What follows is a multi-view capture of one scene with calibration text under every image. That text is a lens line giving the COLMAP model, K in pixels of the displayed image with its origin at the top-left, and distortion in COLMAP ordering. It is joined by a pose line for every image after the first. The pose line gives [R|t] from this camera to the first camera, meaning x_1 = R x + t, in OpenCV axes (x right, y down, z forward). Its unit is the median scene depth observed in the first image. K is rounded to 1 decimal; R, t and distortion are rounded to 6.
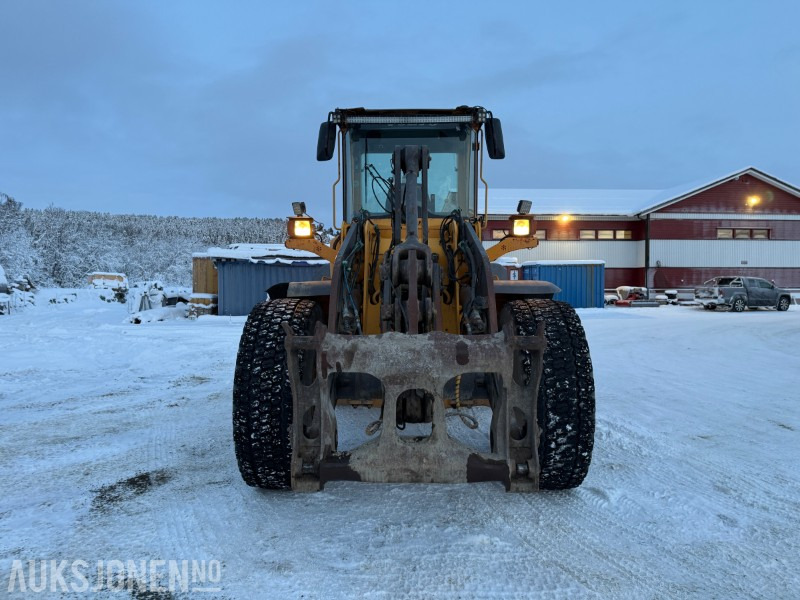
lens RADIAL K [[563.3, 0, 400.0], [0, 563.3, 300.0], [0, 0, 1]] dist [0.066476, -0.080178]
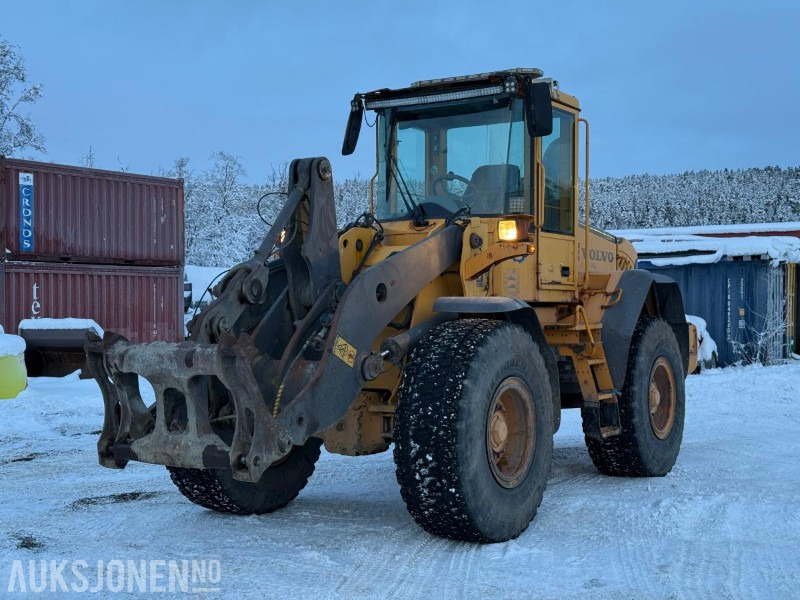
lens RADIAL K [[1130.9, 0, 400.0], [0, 1130.9, 300.0], [0, 0, 1]] dist [0.029979, 0.025853]
pose [[0.854391, -0.005079, -0.519606, 1.188579], [-0.009812, 0.999616, -0.025905, 0.018002], [0.519538, 0.027232, 0.854013, -0.580280]]
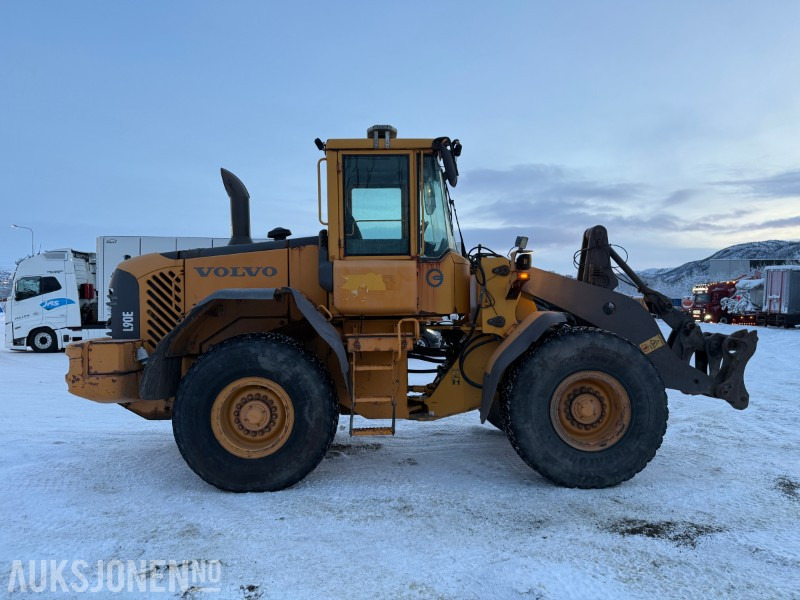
lens RADIAL K [[563.3, 0, 400.0], [0, 563.3, 300.0], [0, 0, 1]] dist [0.066476, -0.080178]
pose [[-0.065351, 0.012301, 0.997787, -1.602178], [0.029821, 0.999501, -0.010369, -0.066803], [-0.997417, 0.029078, -0.065685, 1.711708]]
